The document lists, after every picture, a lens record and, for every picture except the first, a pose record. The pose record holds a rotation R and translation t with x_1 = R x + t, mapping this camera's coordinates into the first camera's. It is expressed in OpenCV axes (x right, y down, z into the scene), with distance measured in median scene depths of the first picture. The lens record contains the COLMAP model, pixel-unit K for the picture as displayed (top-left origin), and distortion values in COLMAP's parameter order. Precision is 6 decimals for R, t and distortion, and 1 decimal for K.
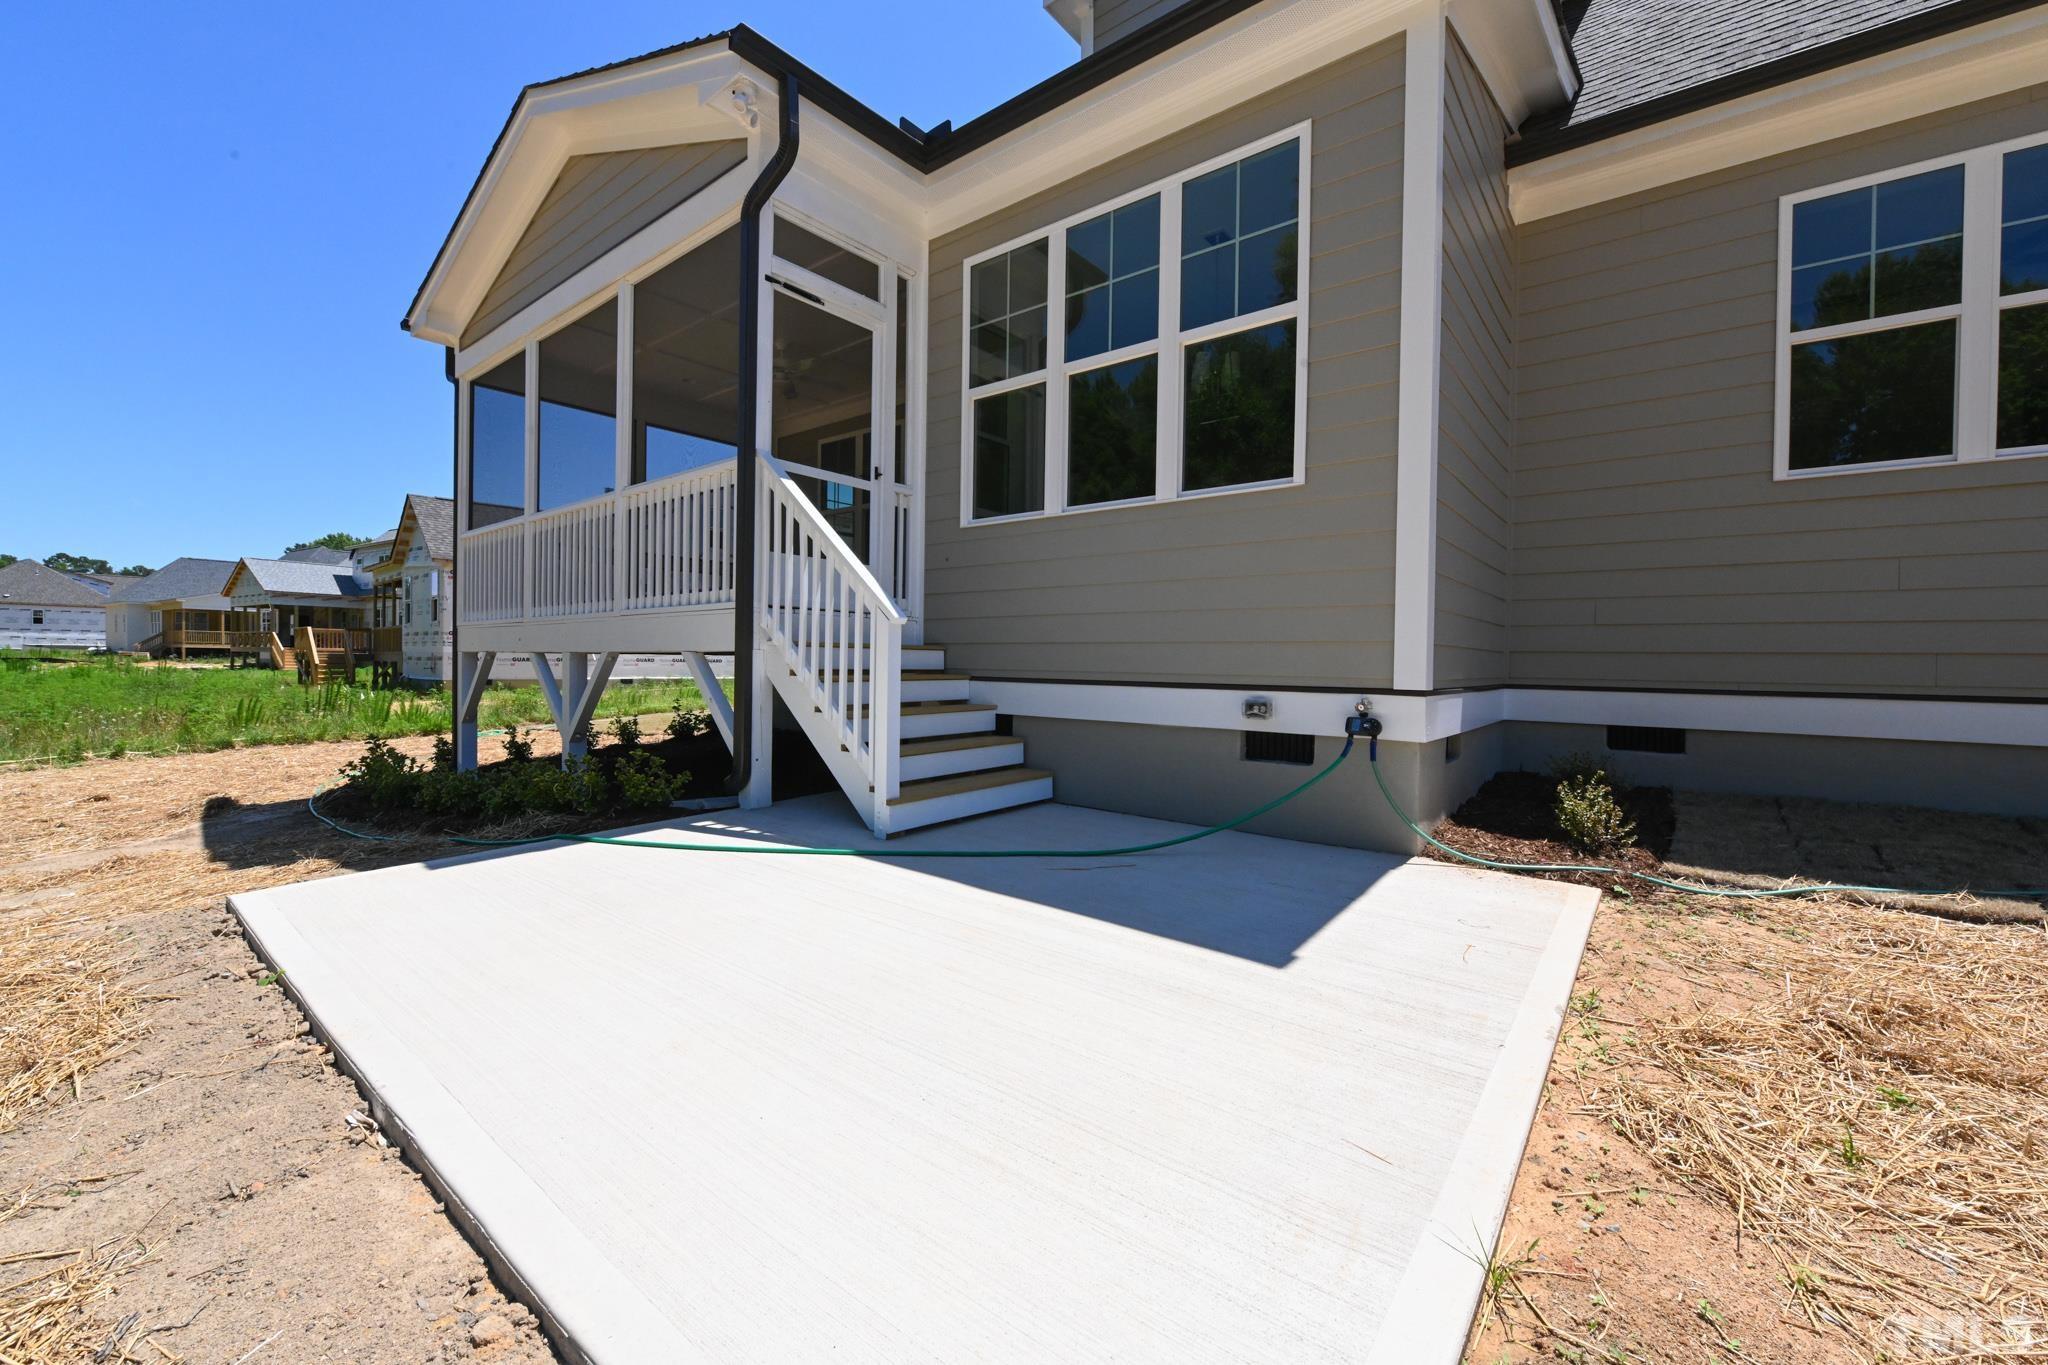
lens RADIAL K [[812.9, 0, 1025.5], [0, 812.9, 672.9], [0, 0, 1]] dist [-0.017516, -0.000066]
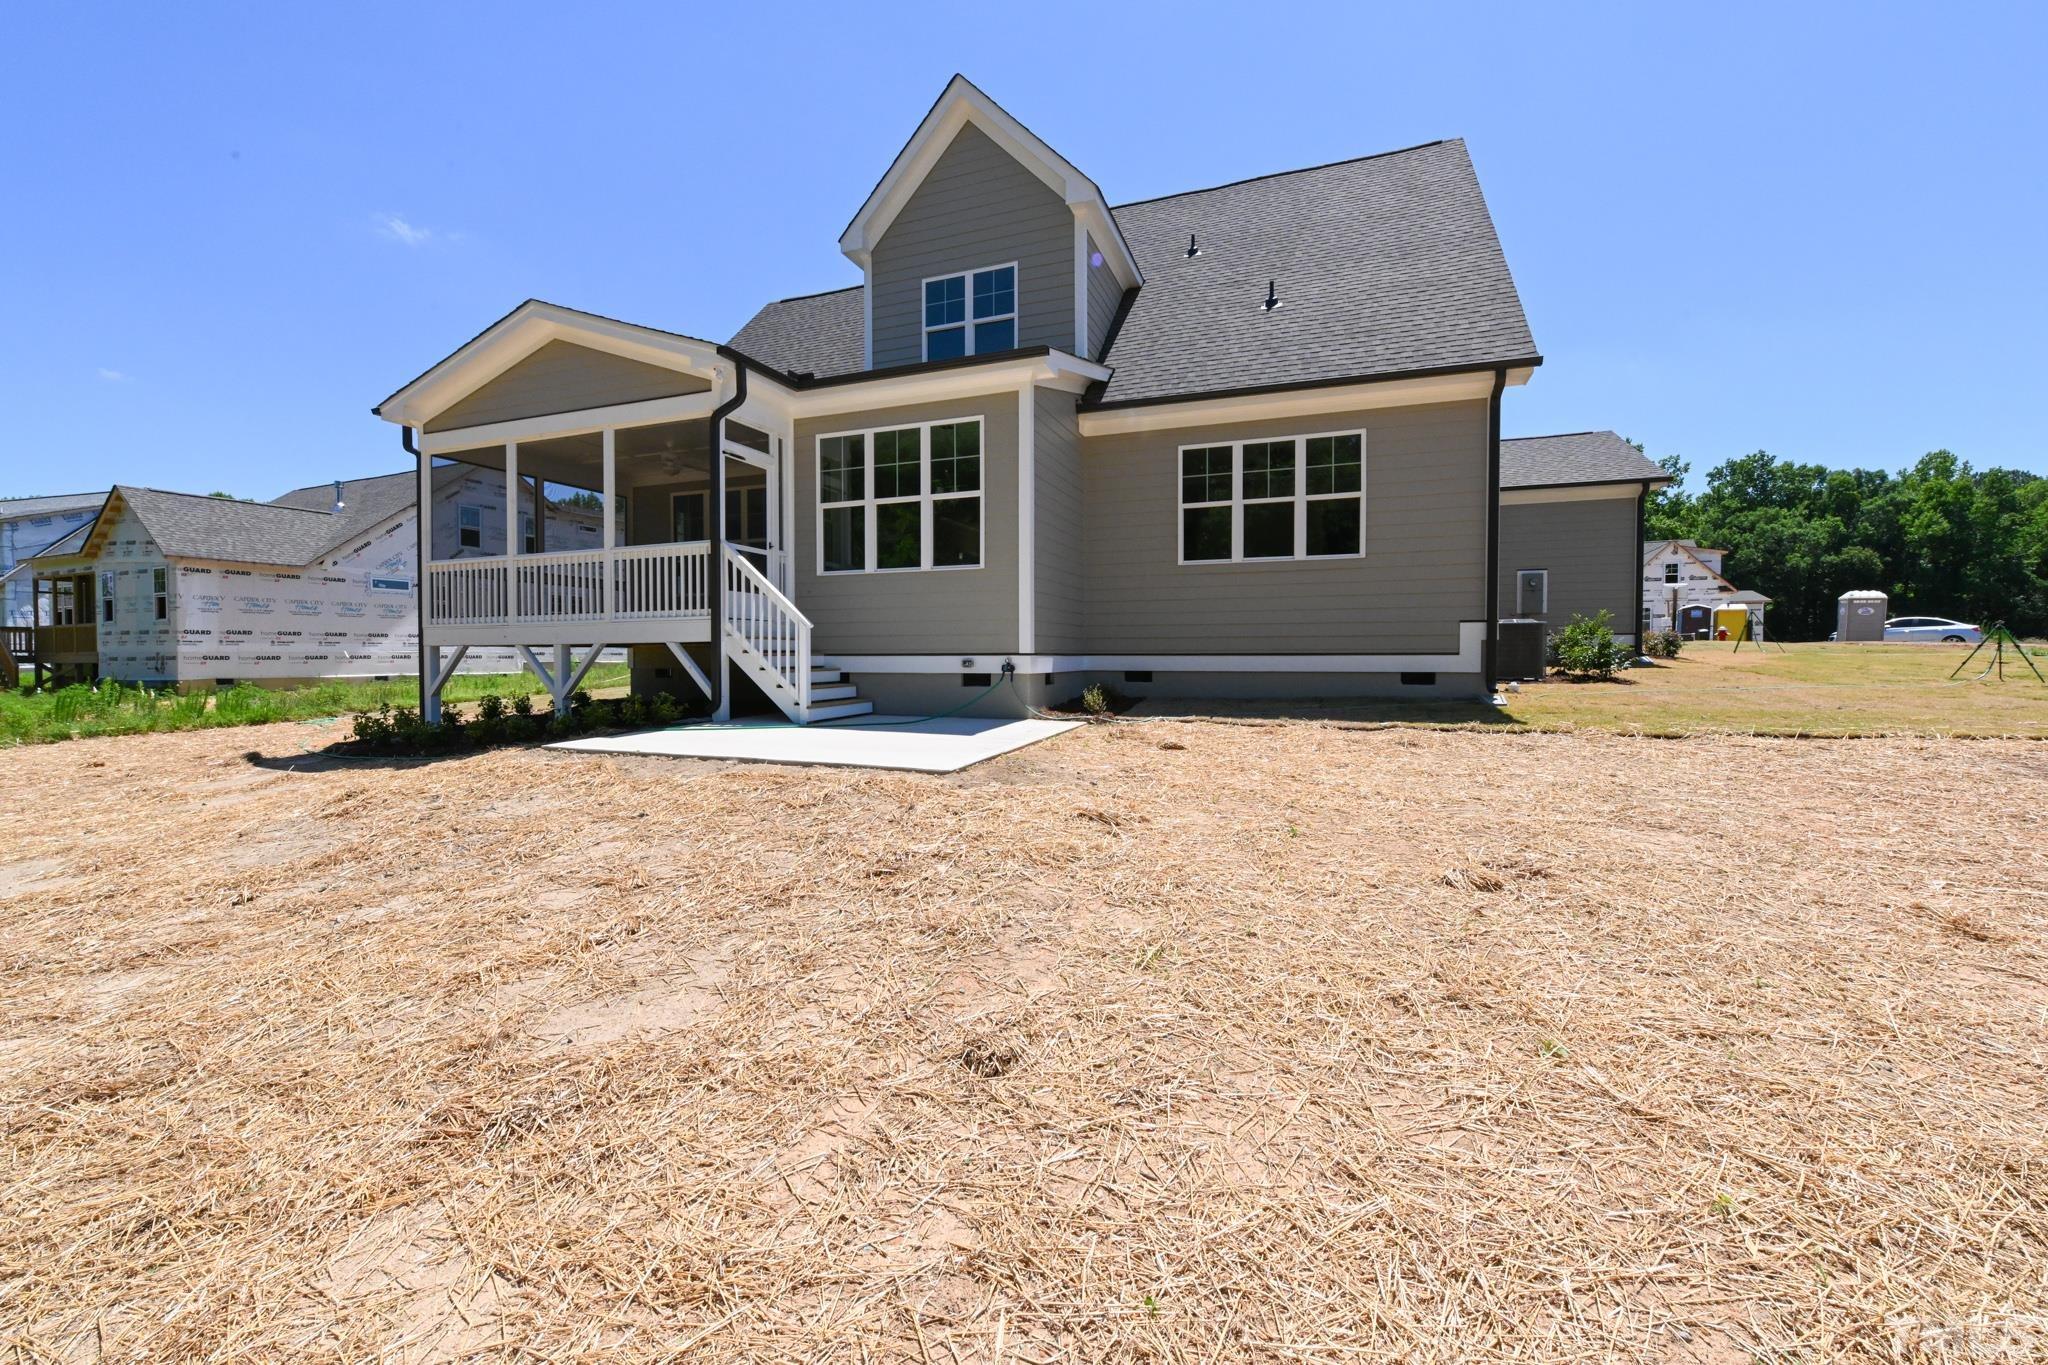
lens RADIAL K [[807.5, 0, 1022.7], [0, 807.5, 655.3], [0, 0, 1]] dist [-0.000406, 0.000001]
pose [[0.949514, -0.017570, 0.313231, -0.251885], [0.021125, 0.999745, -0.007960, 0.037726], [-0.313011, 0.014175, 0.949644, -1.089494]]
